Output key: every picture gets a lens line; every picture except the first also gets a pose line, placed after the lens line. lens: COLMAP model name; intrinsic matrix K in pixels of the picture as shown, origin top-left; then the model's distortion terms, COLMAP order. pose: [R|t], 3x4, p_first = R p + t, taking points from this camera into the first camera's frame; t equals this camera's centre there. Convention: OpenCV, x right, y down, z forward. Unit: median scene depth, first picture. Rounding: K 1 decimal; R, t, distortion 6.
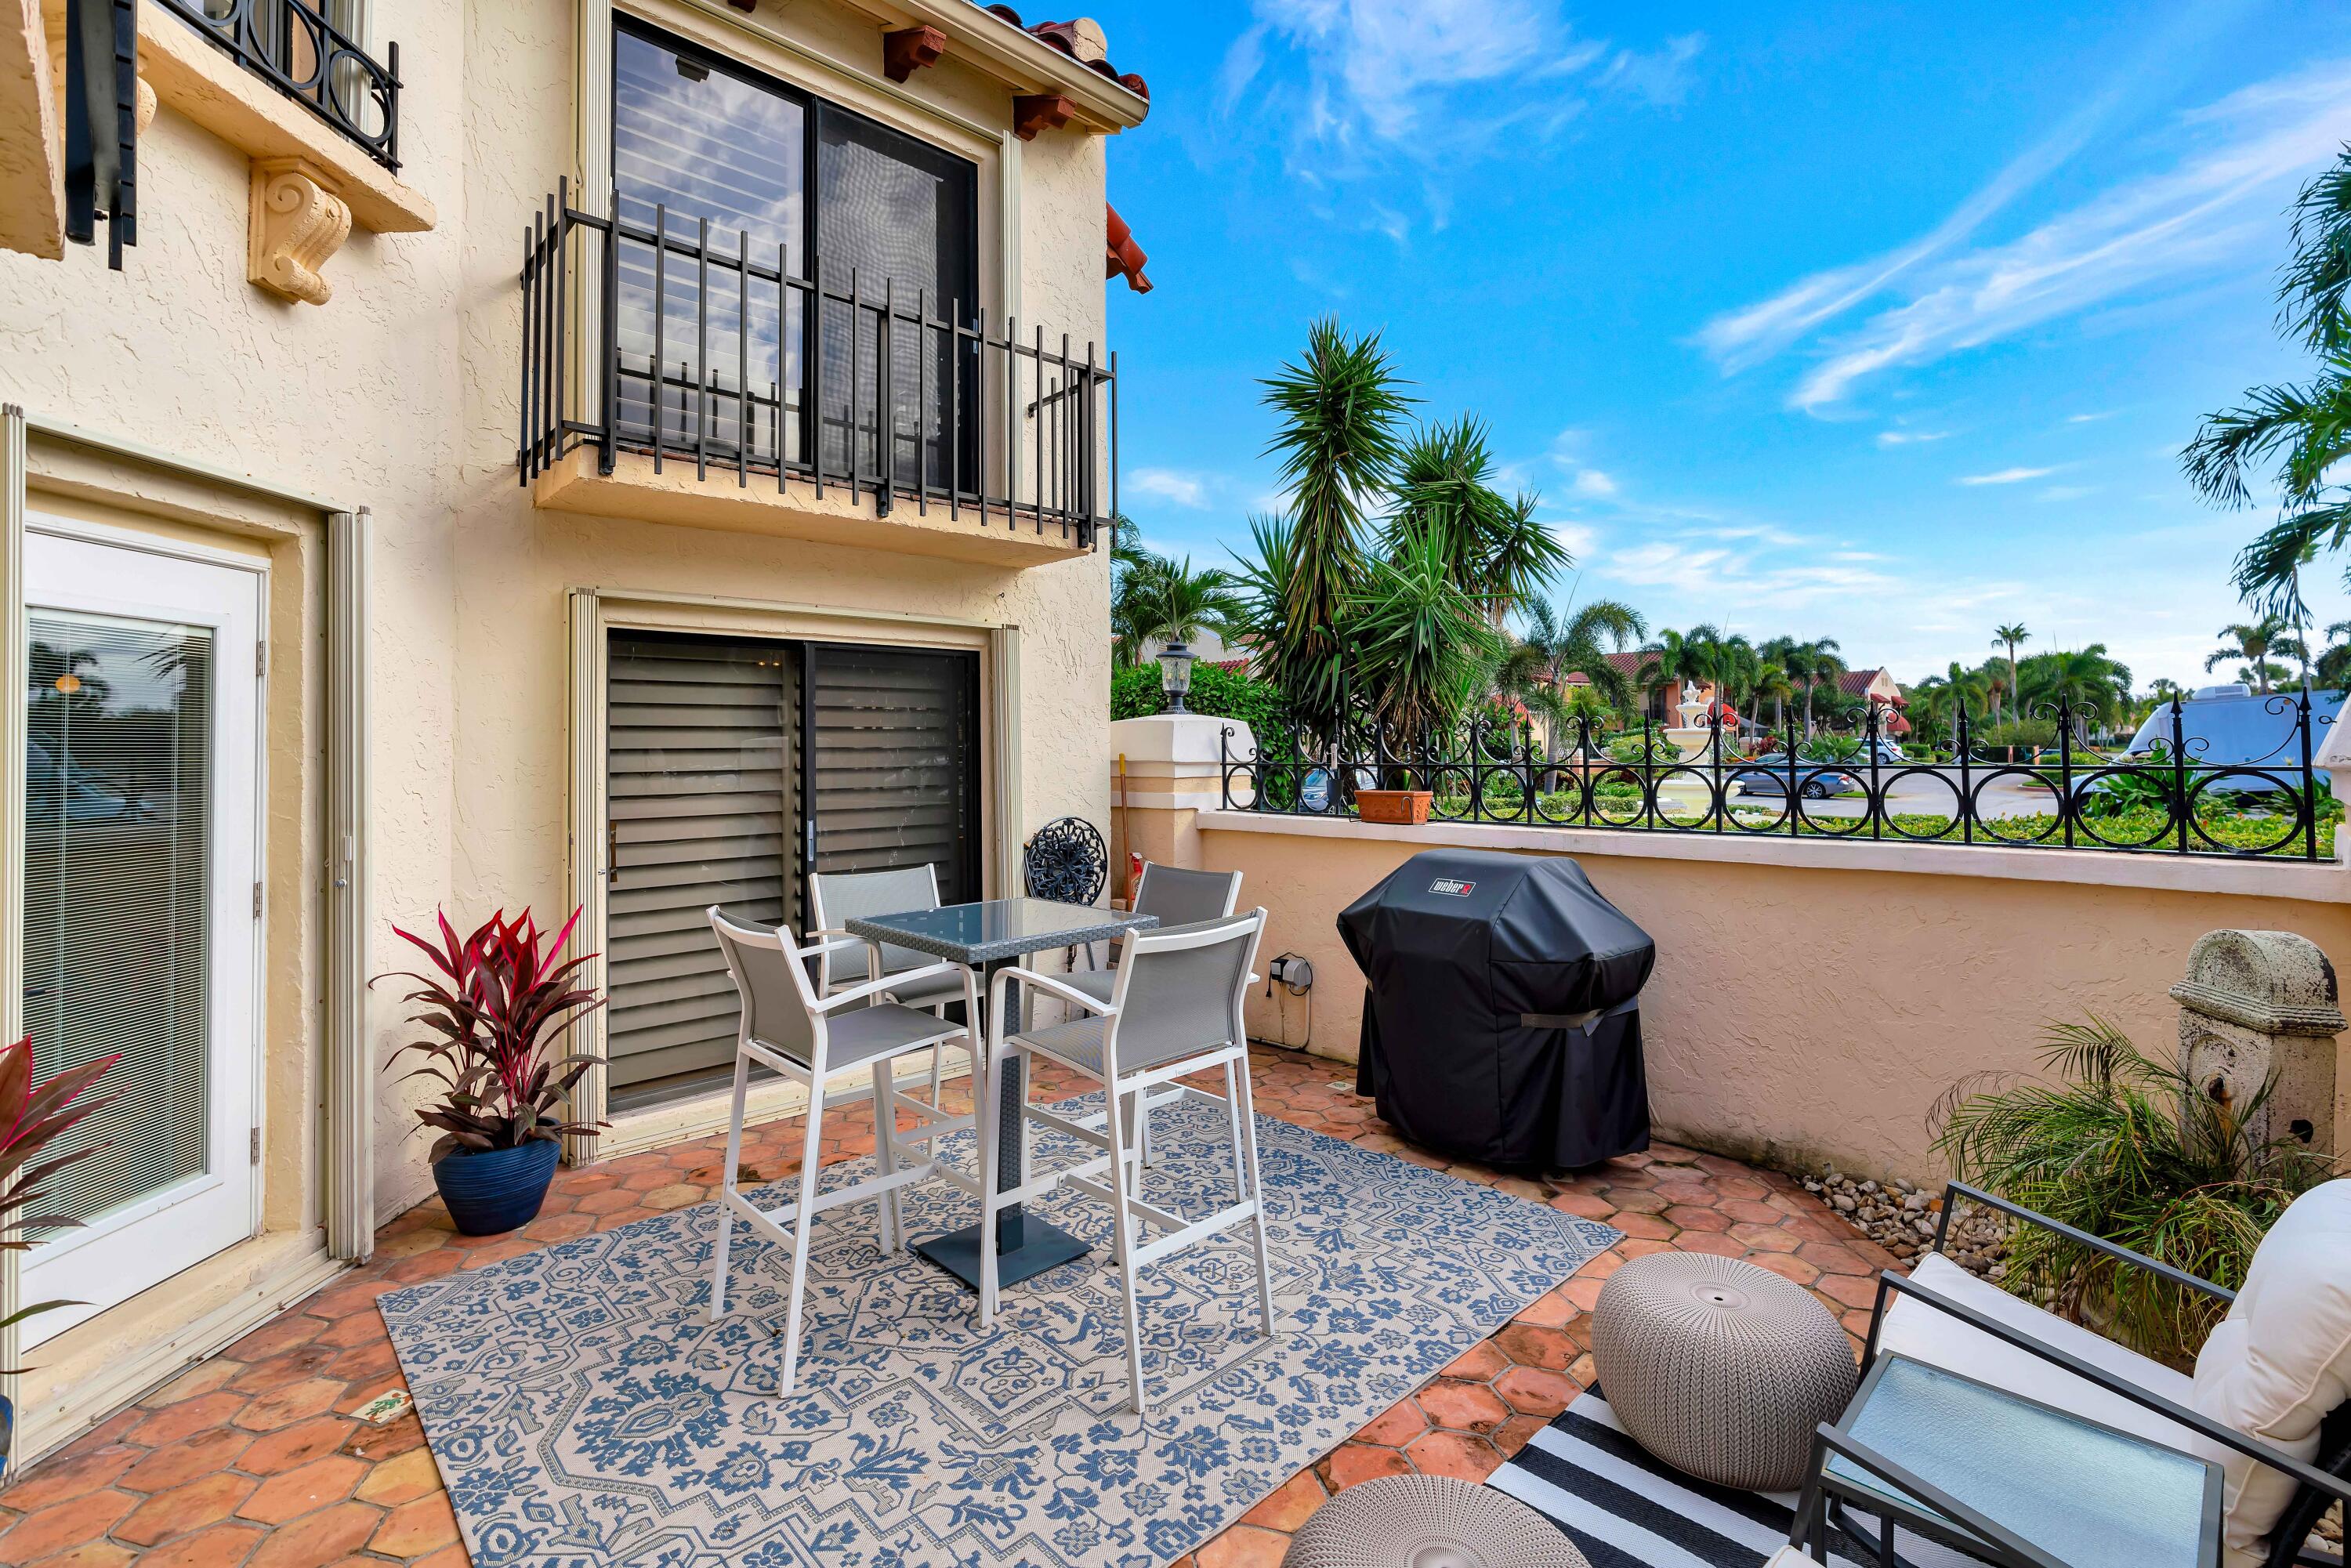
lens RADIAL K [[1039.9, 0, 1175.5], [0, 1039.9, 735.2], [0, 0, 1]] dist [-0.011699, 0.000326]
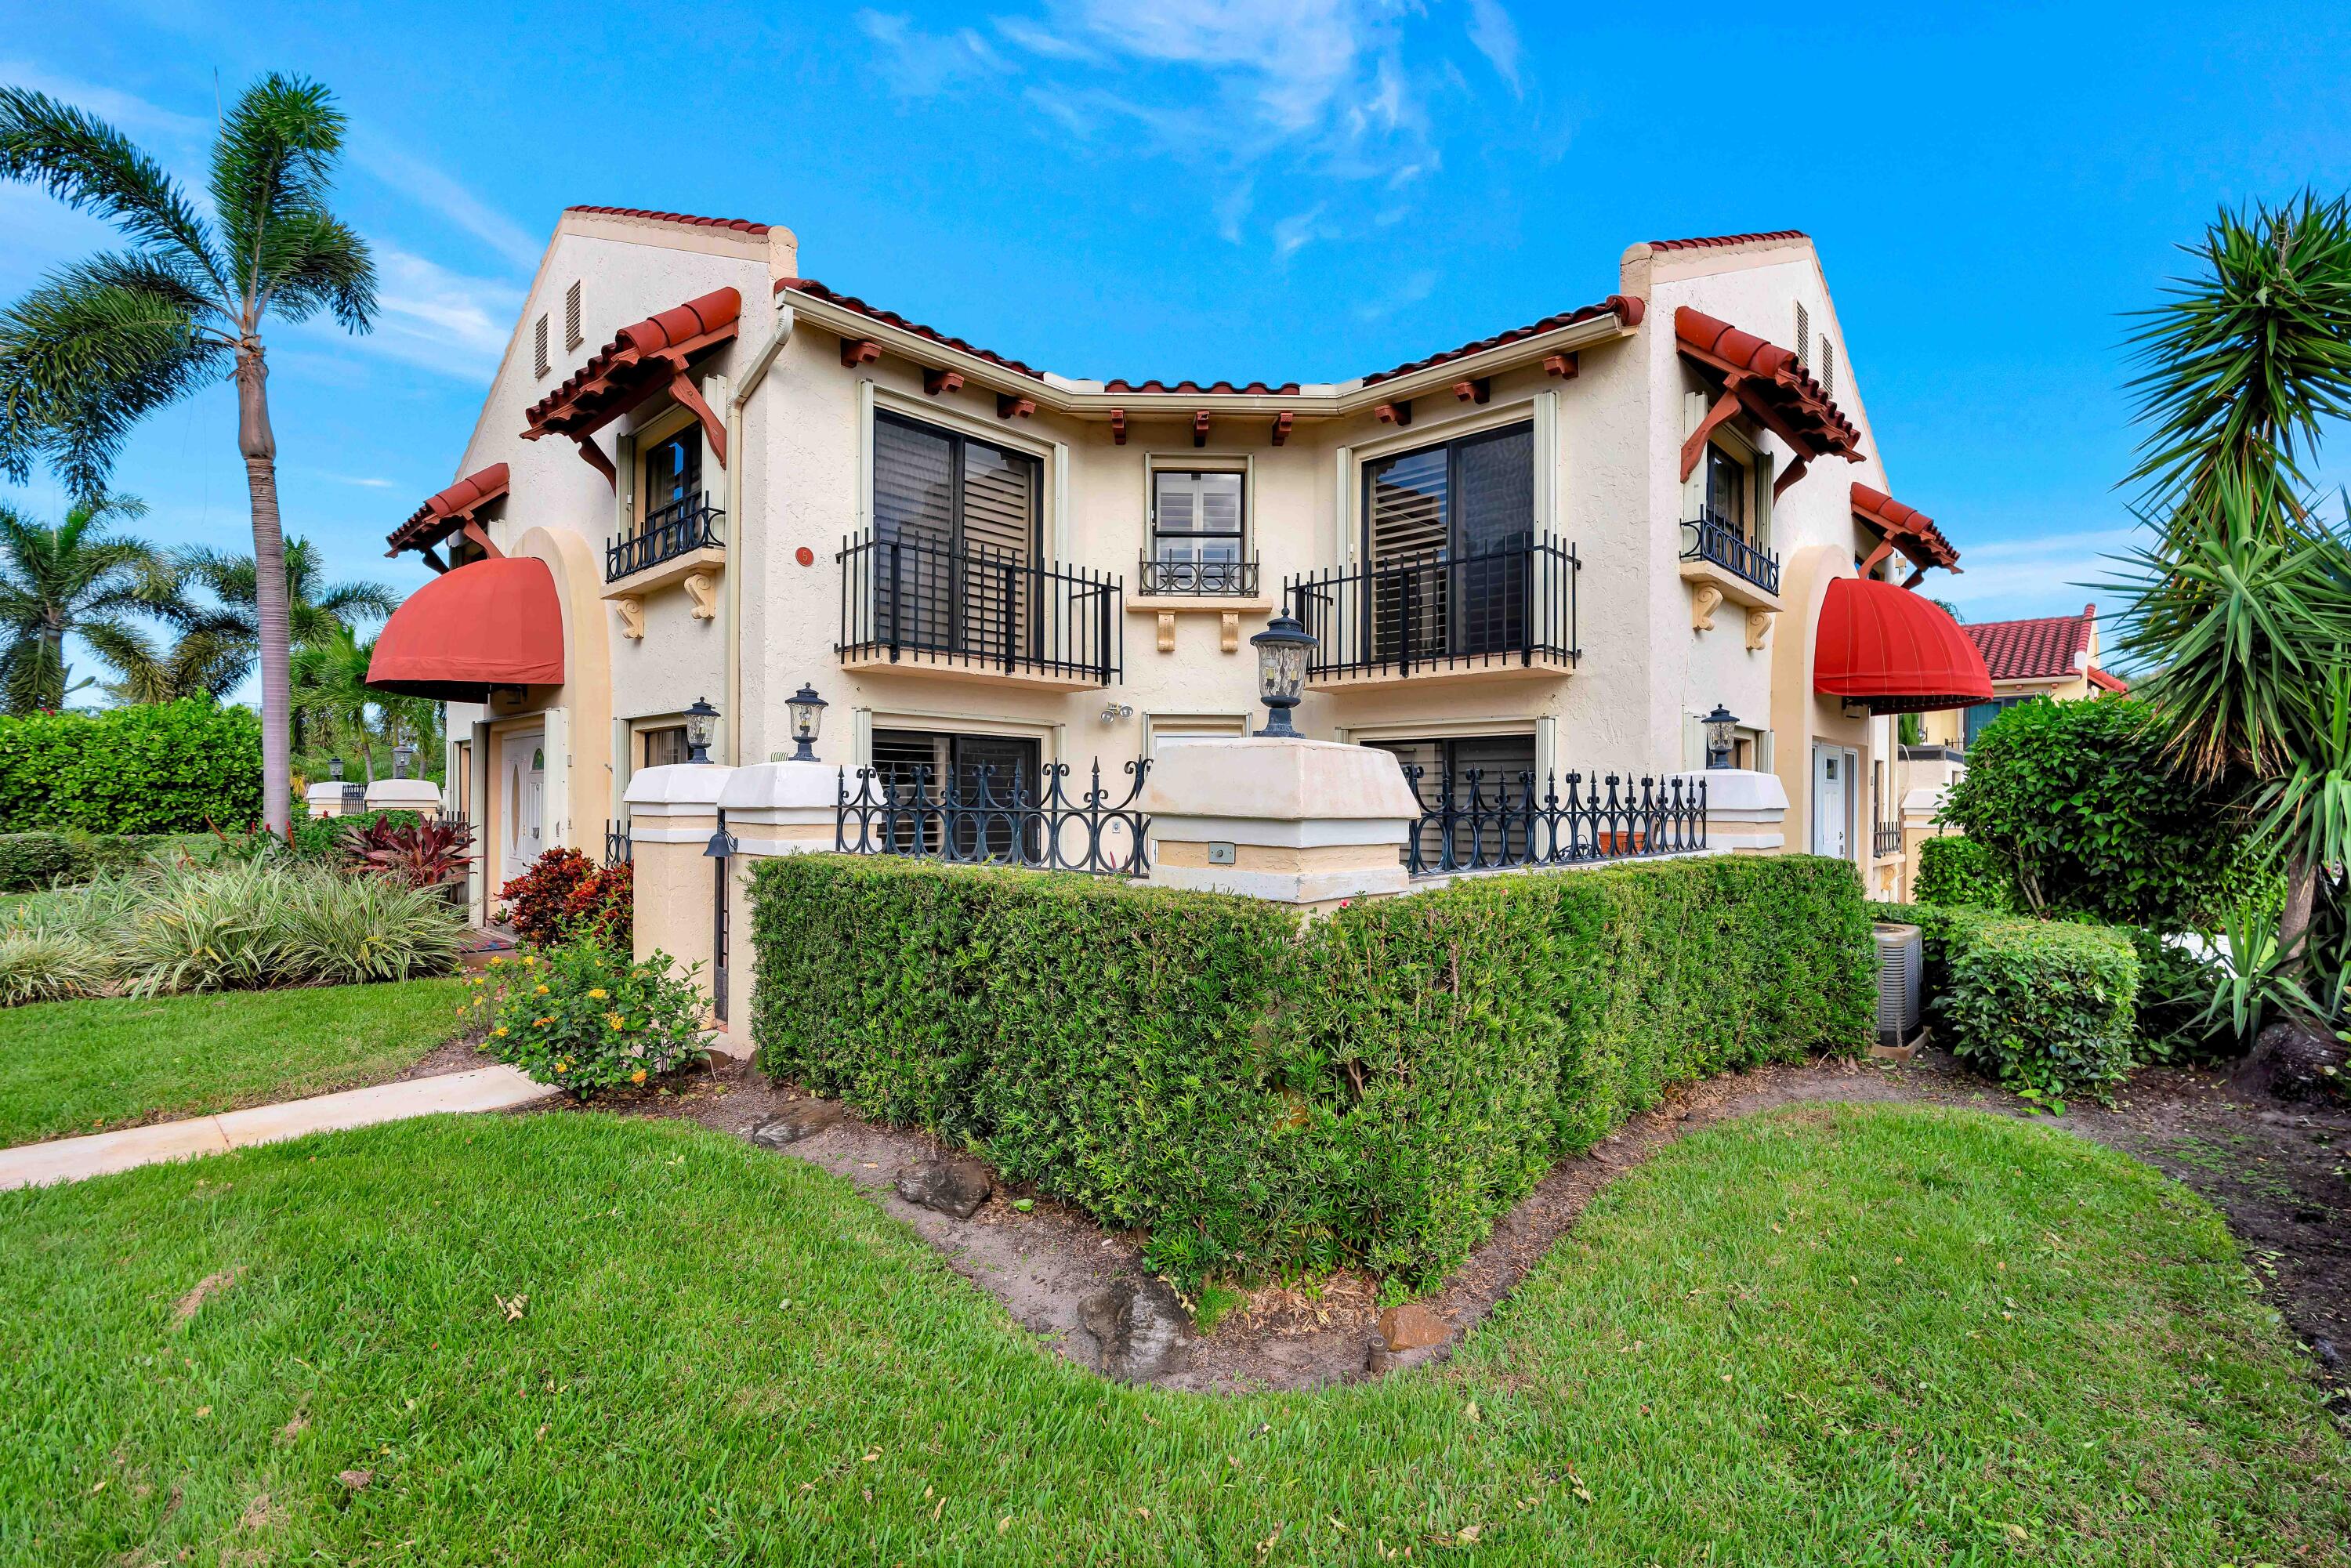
lens RADIAL K [[1099.2, 0, 1178.5], [0, 1099.2, 823.0], [0, 0, 1]] dist [-0.026813, 0.018952]
pose [[0.043795, 0.028966, -0.998621, 2.337431], [0.006571, 0.999550, 0.029281, 0.005564], [0.999019, -0.007844, 0.043585, 0.633245]]
